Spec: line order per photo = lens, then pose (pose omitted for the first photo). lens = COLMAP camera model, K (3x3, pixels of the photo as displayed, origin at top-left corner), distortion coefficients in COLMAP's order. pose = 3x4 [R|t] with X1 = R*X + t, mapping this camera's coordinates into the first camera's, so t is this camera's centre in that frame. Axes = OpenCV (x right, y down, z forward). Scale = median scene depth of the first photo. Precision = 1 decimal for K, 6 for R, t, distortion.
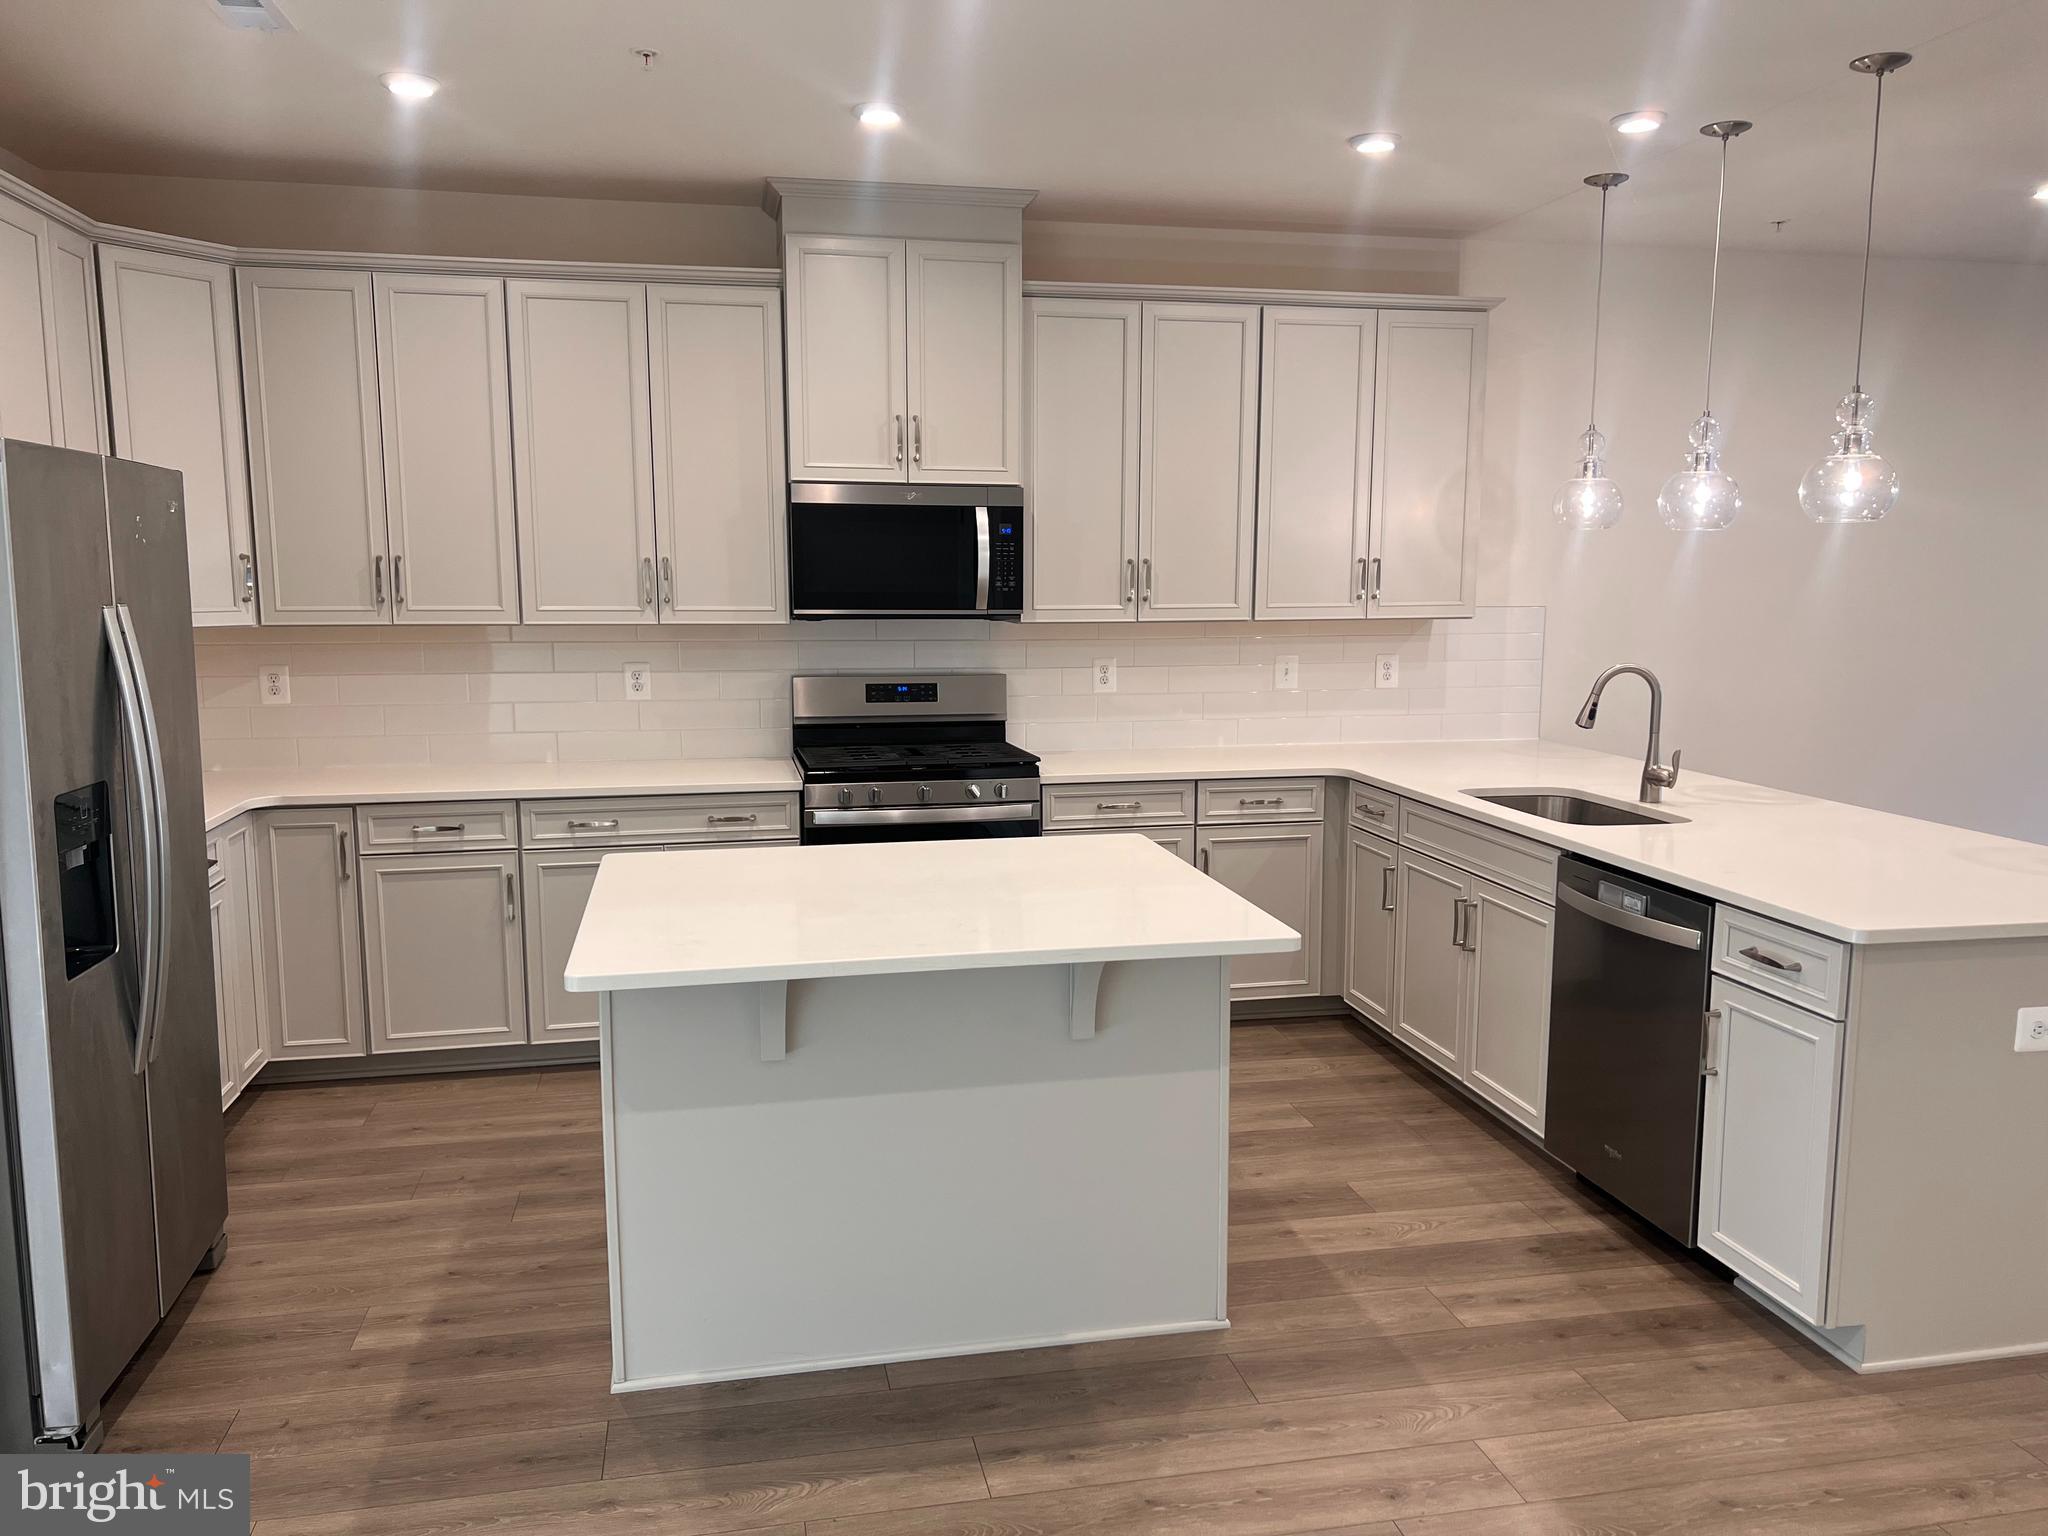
lens RADIAL K [[1530.5, 0, 1024.0], [0, 1530.5, 768.0], [0, 0, 1]] dist [0.094542, -0.095540]
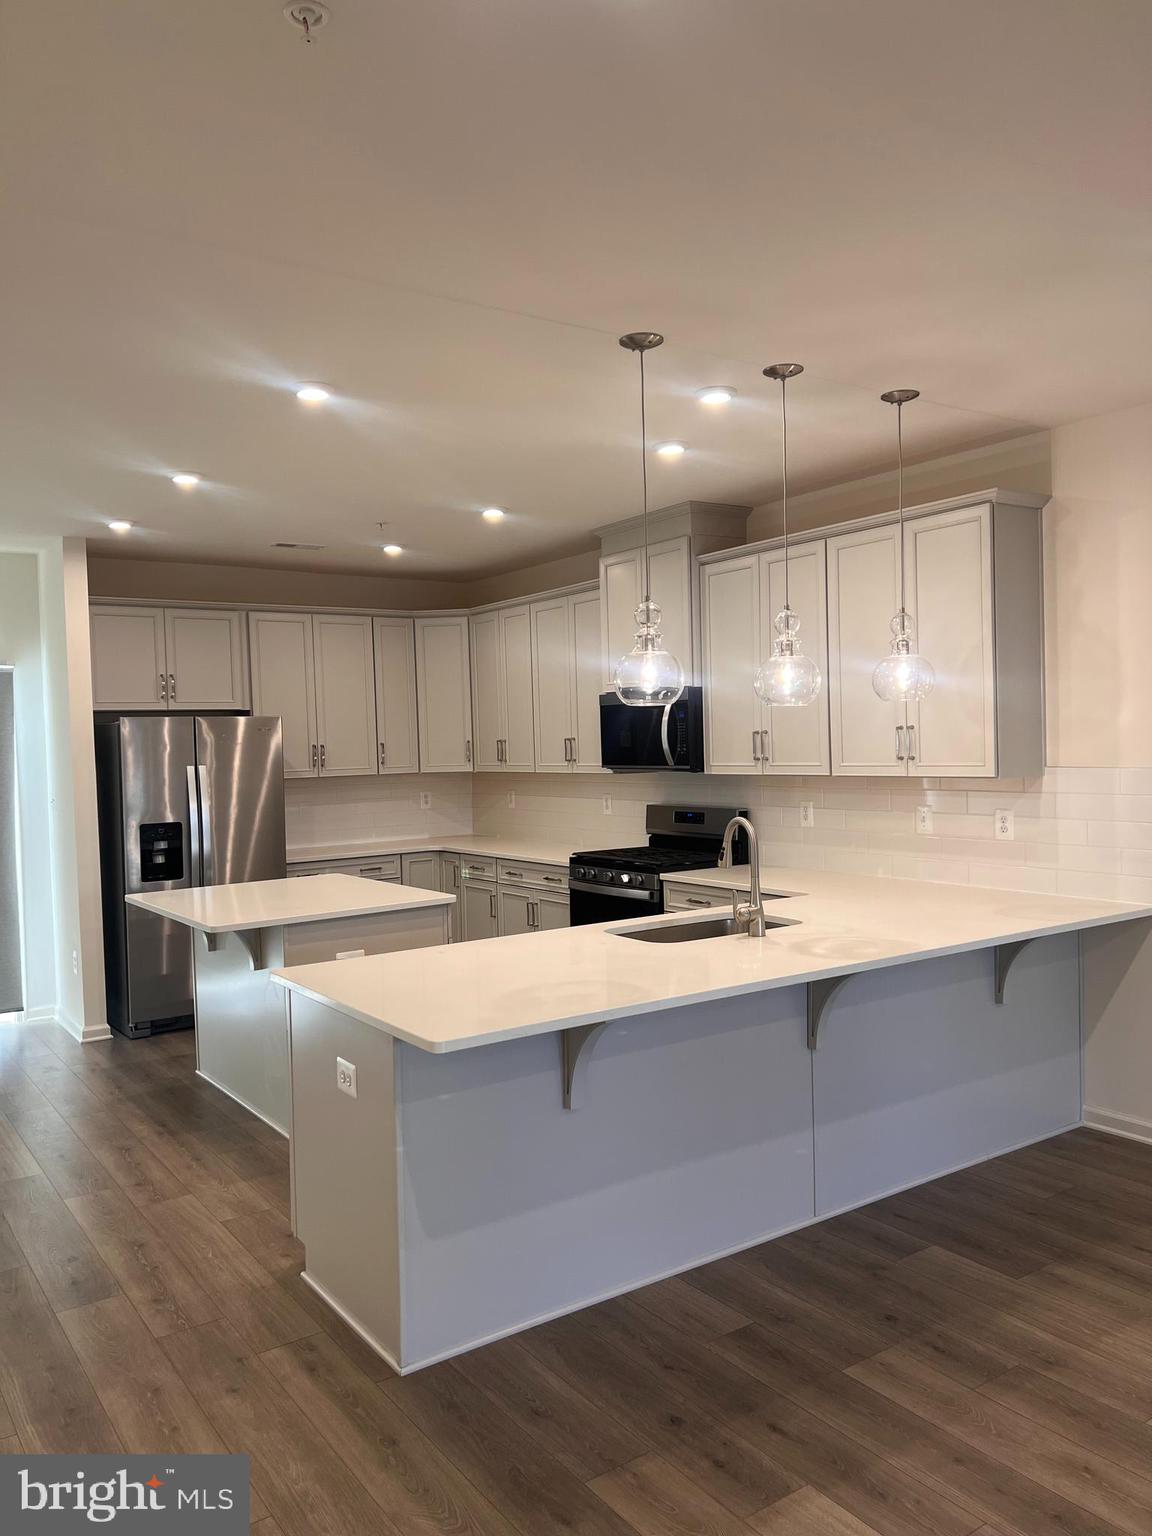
lens RADIAL K [[1147.8, 0, 576.0], [0, 1147.8, 768.0], [0, 0, 1]] dist [0.094542, -0.095540]
pose [[0.384202, 0.010238, -0.923192, 1.087881], [-0.093390, 0.995241, -0.027829, -0.063494], [0.918513, 0.096909, 0.383330, 0.493852]]
